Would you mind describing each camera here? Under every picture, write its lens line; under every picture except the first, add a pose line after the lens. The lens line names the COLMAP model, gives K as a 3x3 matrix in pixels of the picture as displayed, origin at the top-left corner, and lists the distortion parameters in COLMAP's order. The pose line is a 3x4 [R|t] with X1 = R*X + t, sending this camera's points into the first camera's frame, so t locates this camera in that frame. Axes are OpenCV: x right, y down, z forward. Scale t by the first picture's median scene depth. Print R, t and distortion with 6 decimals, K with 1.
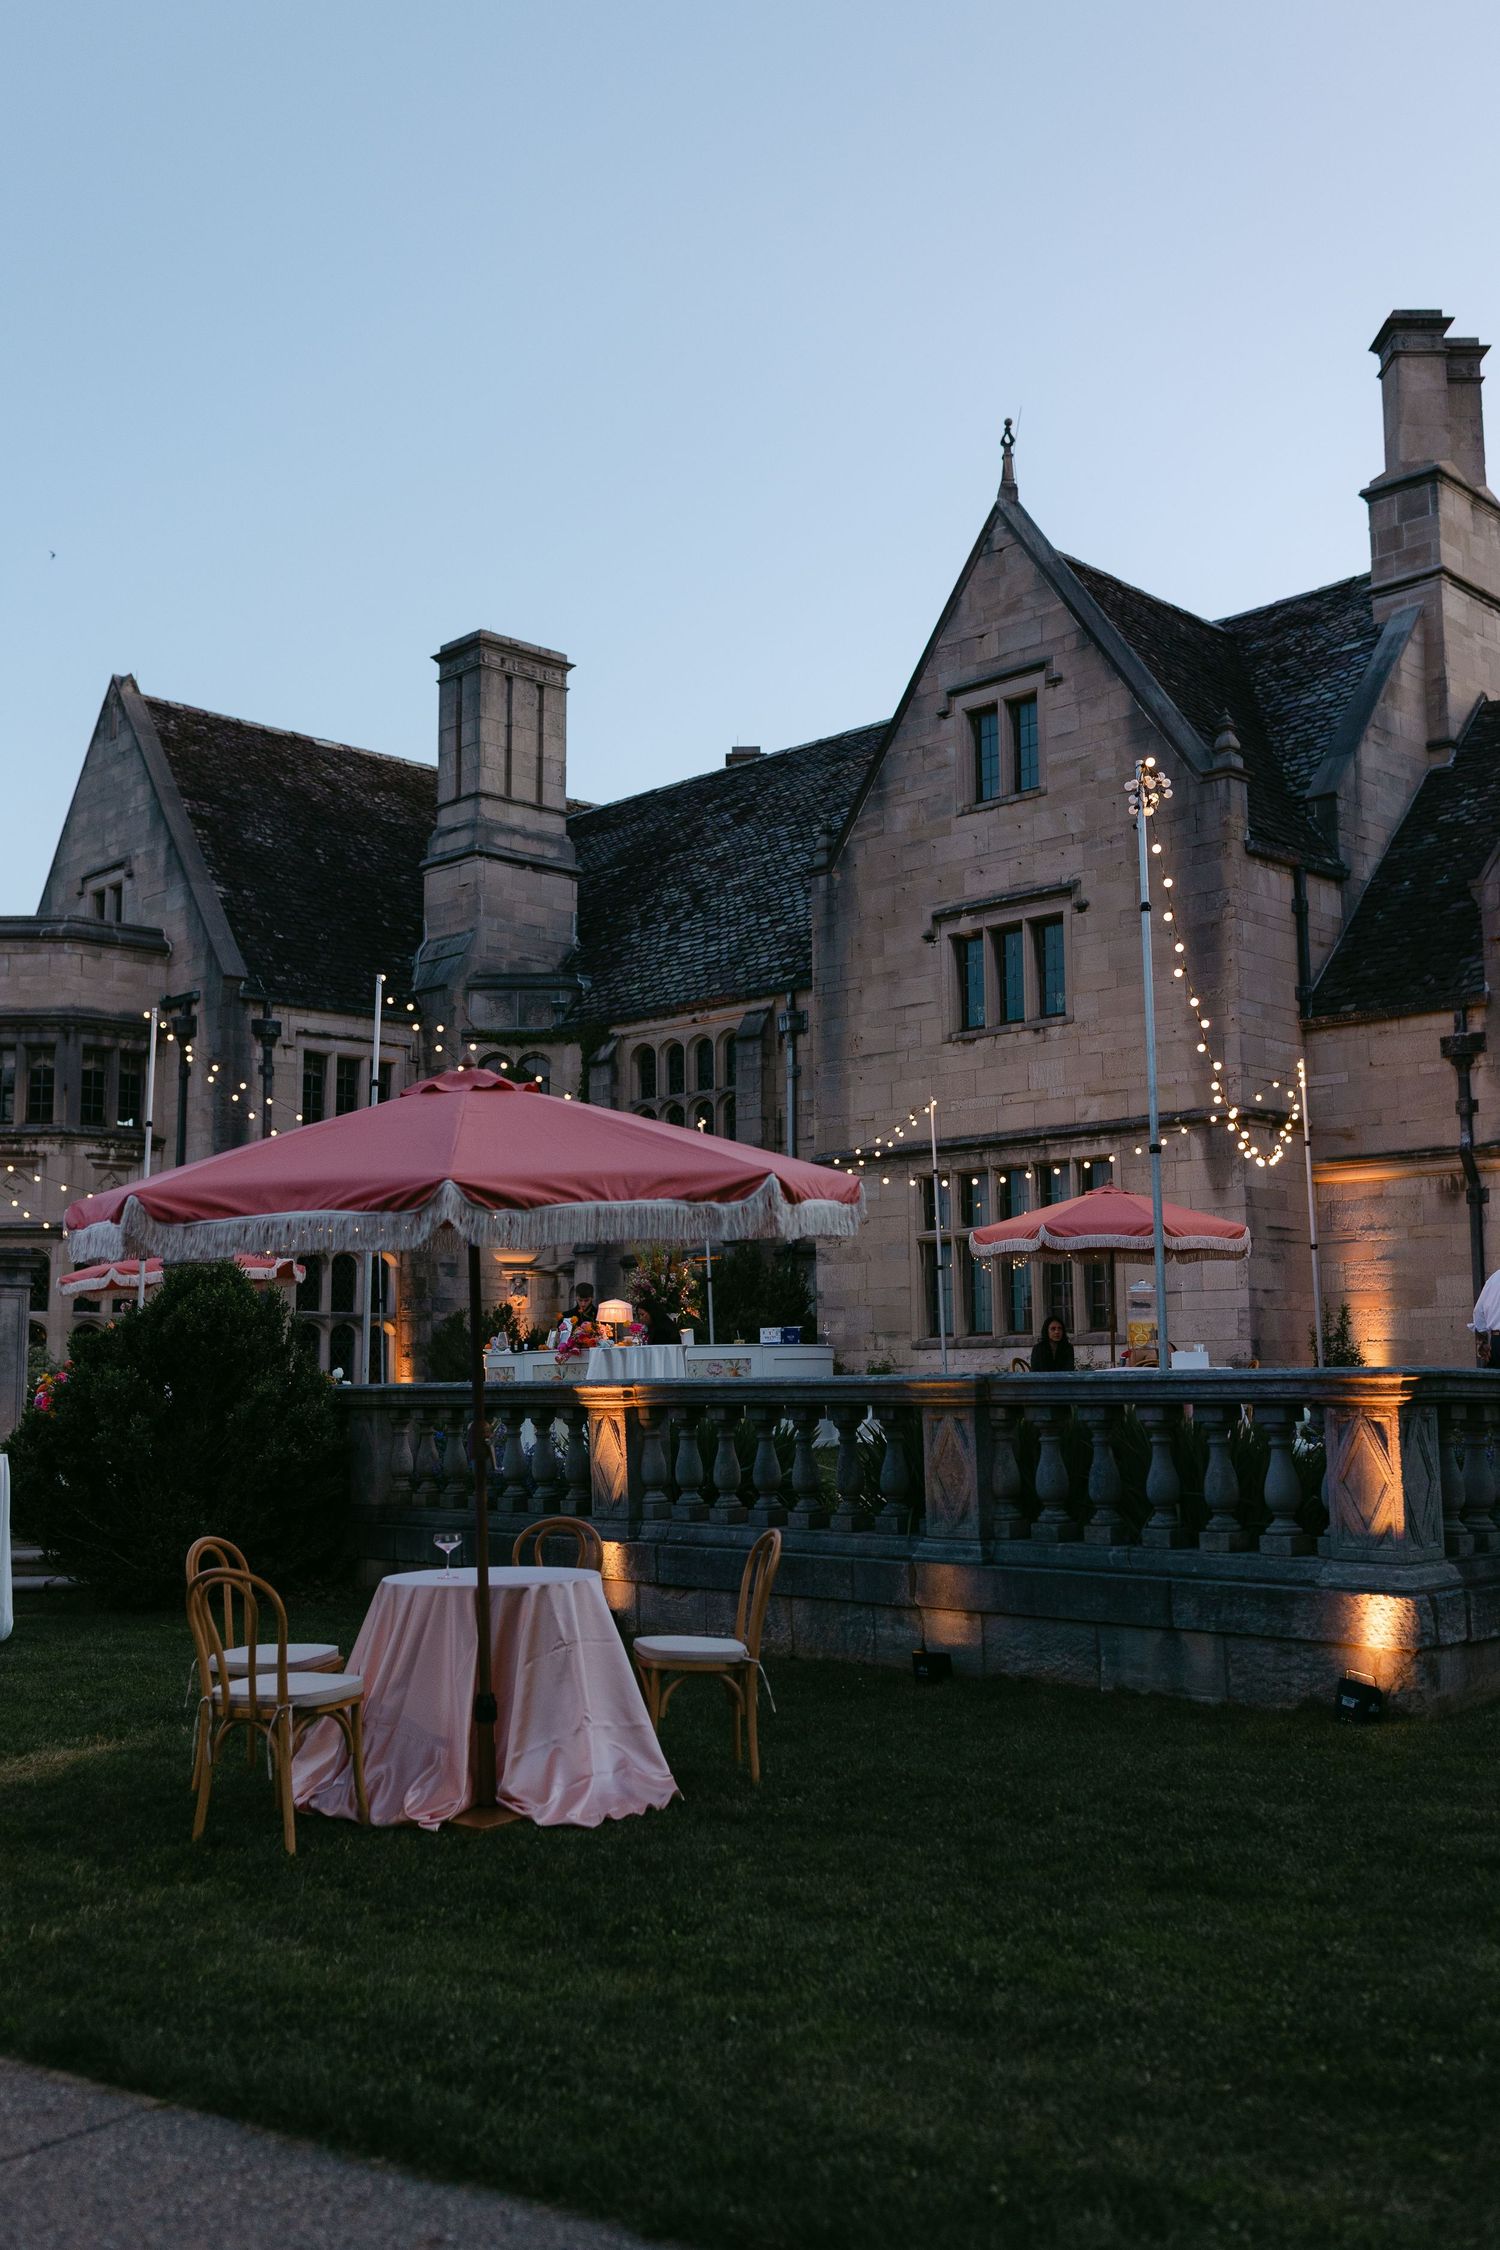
lens RADIAL K [[2122.2, 0, 750.0], [0, 2122.2, 1125.0], [0, 0, 1]] dist [0.004651, -0.016301]
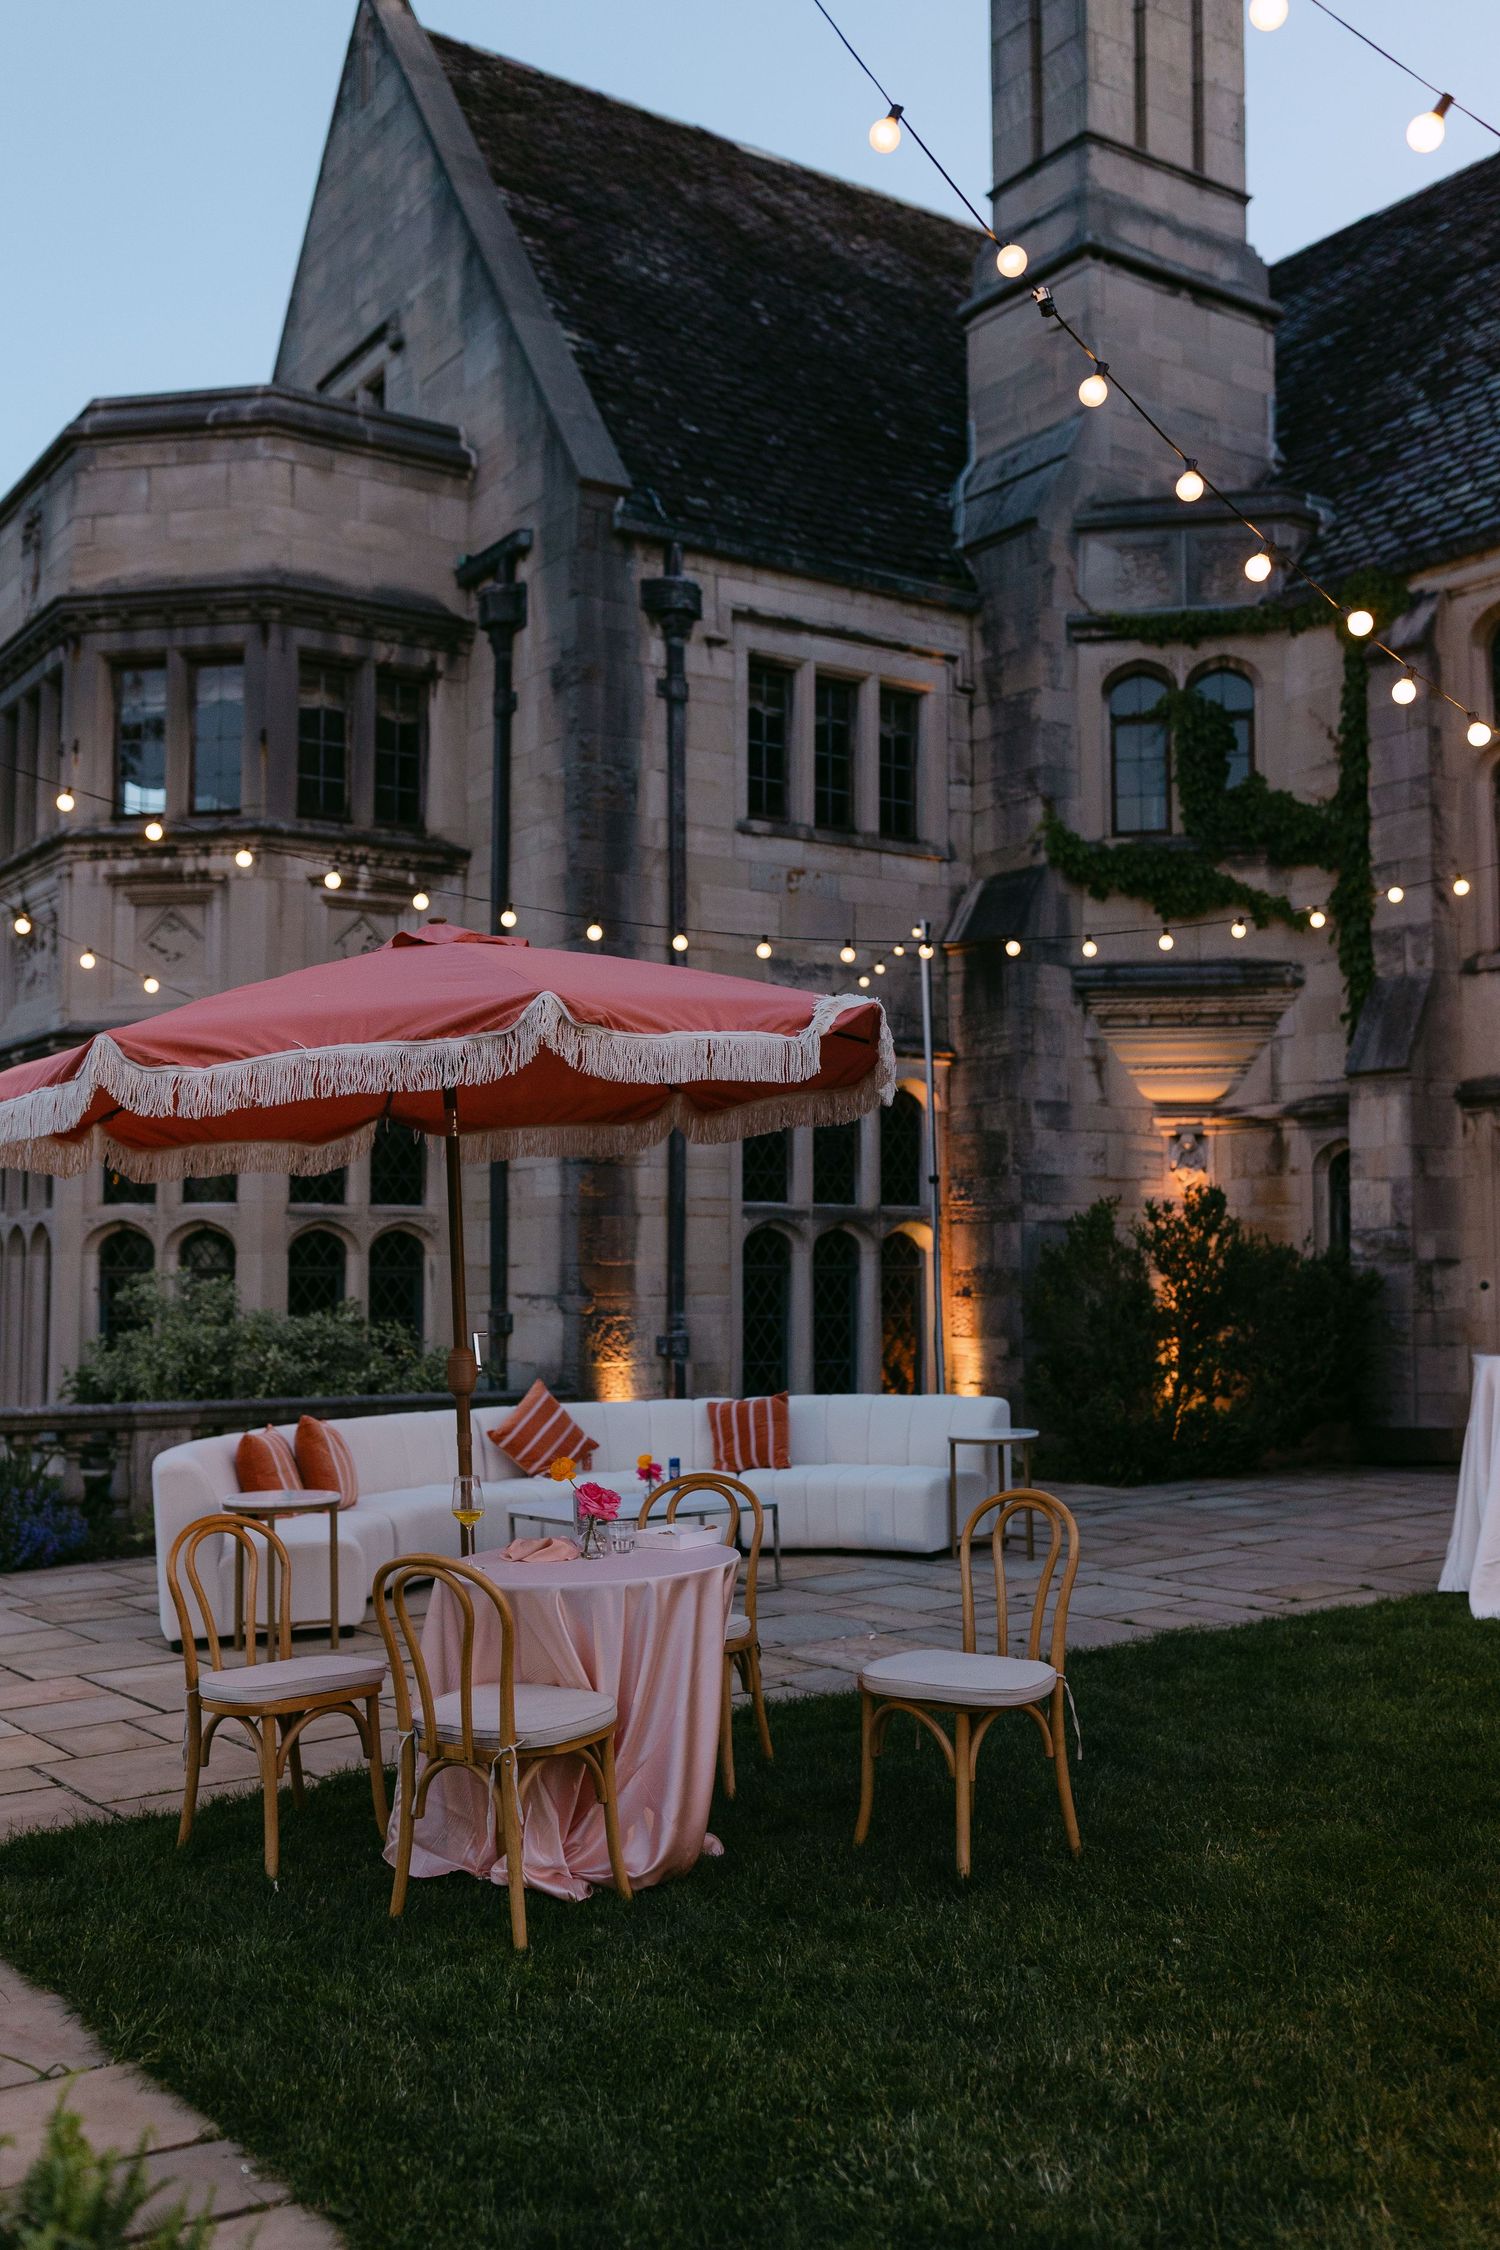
lens RADIAL K [[2193.1, 0, 750.0], [0, 2193.1, 1125.0], [0, 0, 1]] dist [0.006194, 0.019775]
pose [[0.985444, -0.004787, -0.169931, -0.124810], [0.014656, 0.998274, 0.056870, 0.041304], [0.169365, -0.058532, 0.983814, 0.503012]]
